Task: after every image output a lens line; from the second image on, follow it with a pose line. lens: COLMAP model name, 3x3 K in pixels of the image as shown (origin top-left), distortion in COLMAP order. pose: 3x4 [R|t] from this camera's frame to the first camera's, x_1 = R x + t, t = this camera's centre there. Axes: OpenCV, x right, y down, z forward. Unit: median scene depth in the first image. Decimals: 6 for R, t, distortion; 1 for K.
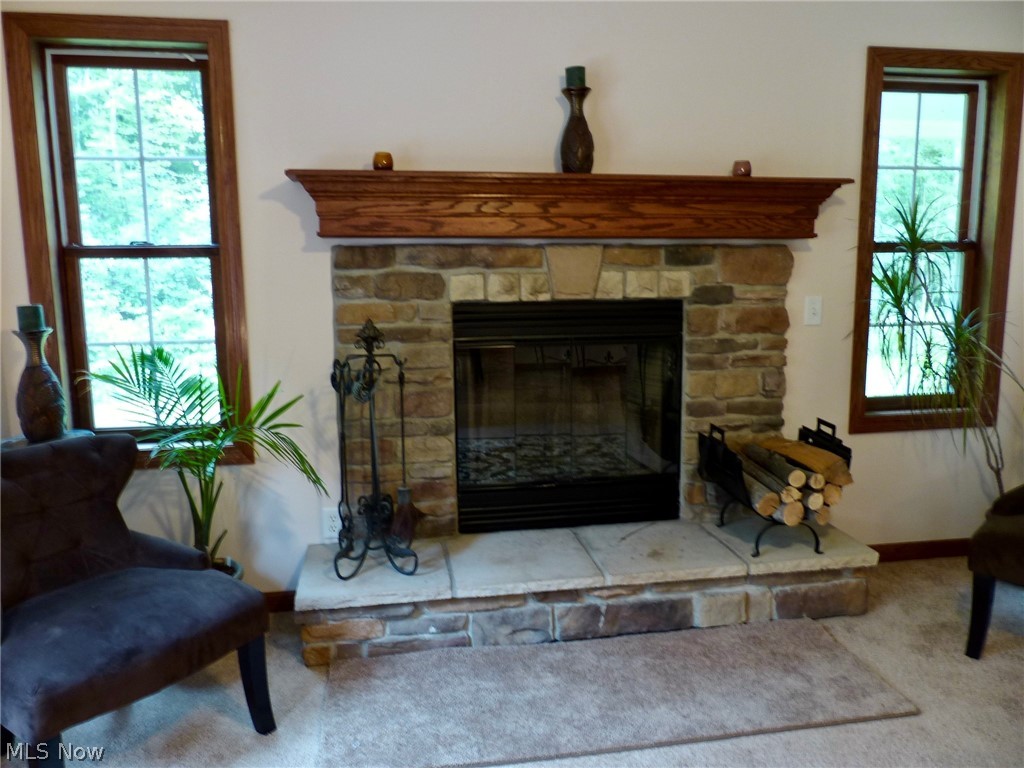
lens RADIAL K [[811.6, 0, 512.0], [0, 811.6, 384.0], [0, 0, 1]] dist [0.001553, 0.001534]
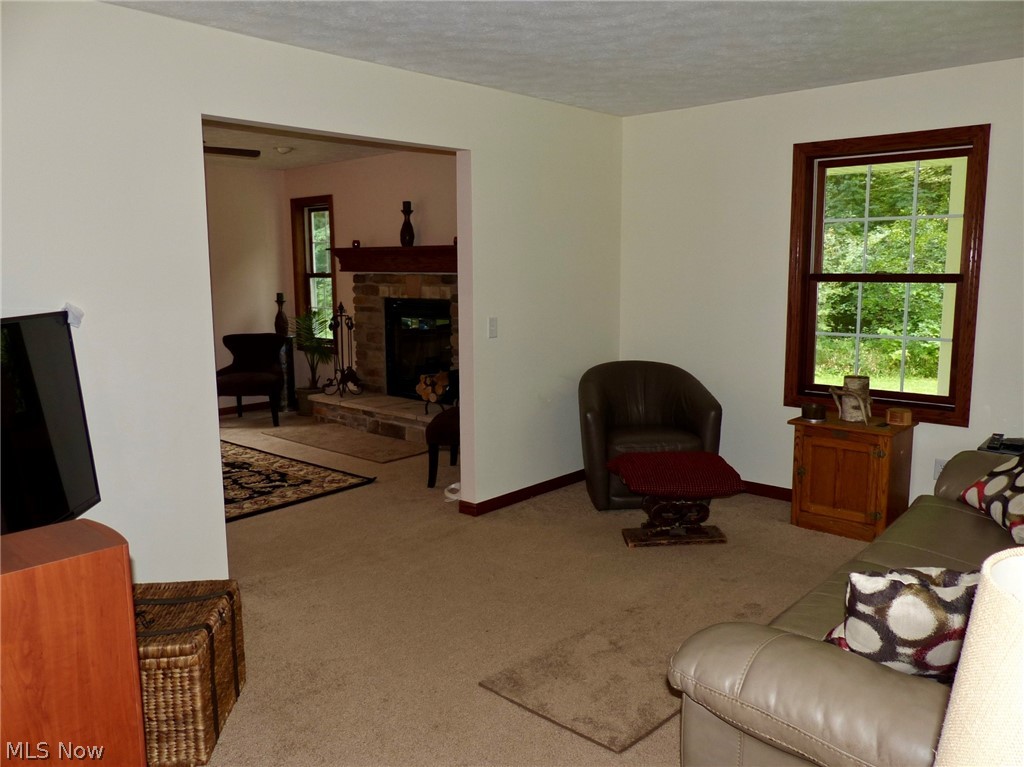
lens RADIAL K [[811.6, 0, 512.0], [0, 811.6, 383.5], [0, 0, 1]] dist [0.001553, 0.001534]
pose [[0.595824, 0.112393, -0.795211, 2.198026], [-0.136780, 0.989894, 0.037424, 0.013095], [0.791381, 0.086471, 0.605176, -0.169871]]
